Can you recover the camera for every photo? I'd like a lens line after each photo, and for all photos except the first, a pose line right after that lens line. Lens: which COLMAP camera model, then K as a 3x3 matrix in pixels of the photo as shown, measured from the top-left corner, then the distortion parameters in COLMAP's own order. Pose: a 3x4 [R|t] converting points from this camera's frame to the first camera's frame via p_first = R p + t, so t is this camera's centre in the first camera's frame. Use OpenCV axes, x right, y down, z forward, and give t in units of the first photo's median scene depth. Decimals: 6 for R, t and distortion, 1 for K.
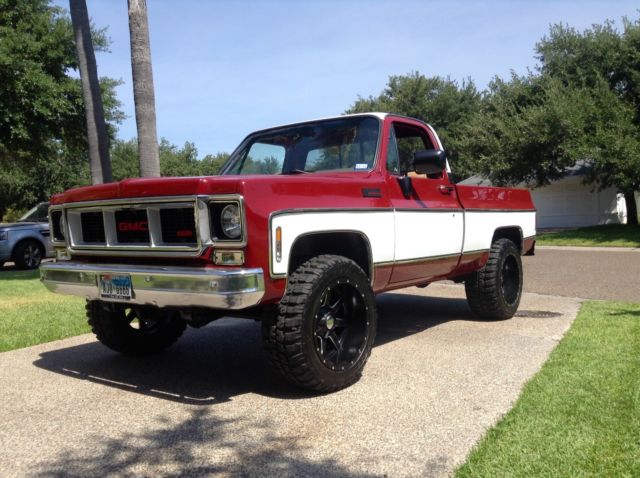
lens RADIAL K [[614.6, 0, 323.3], [0, 614.6, 239.5], [0, 0, 1]] dist [0.046314, 0.000000]
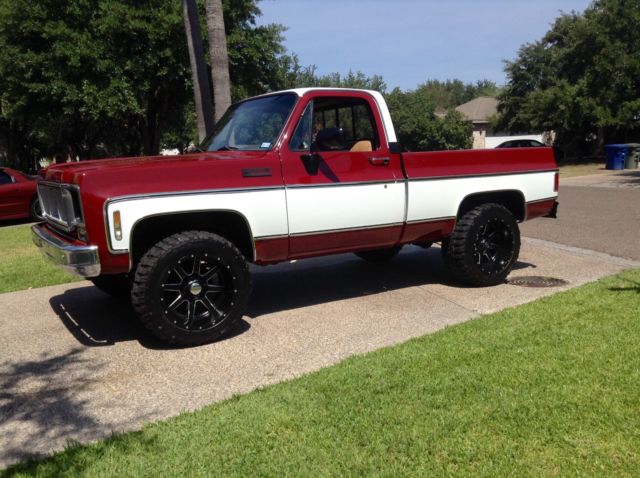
lens RADIAL K [[614.6, 0, 323.7], [0, 614.6, 240.5], [0, 0, 1]] dist [0.046314, 0.000000]
pose [[0.931678, 0.046660, -0.360277, 0.466018], [-0.002790, 0.992607, 0.121338, -0.070457], [0.363275, -0.112043, 0.924920, 0.012191]]
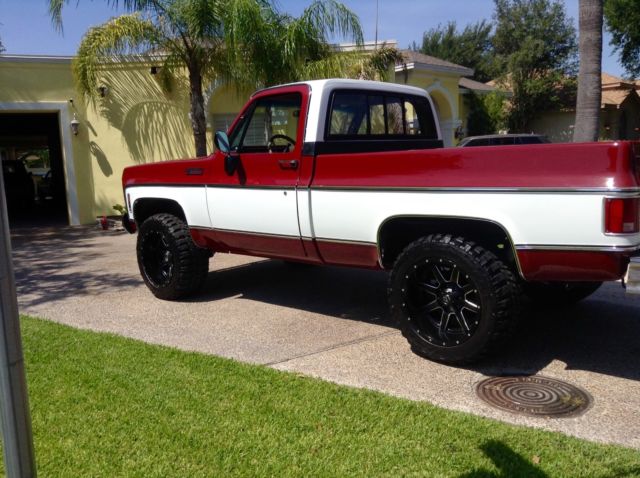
lens RADIAL K [[614.6, 0, 321.5], [0, 614.6, 237.1], [0, 0, 1]] dist [0.046314, 0.000000]
pose [[-0.102687, 0.164615, -0.980998, 1.051568], [0.007539, 0.986312, 0.164717, -0.118202], [0.994685, 0.009519, -0.102522, 1.098100]]
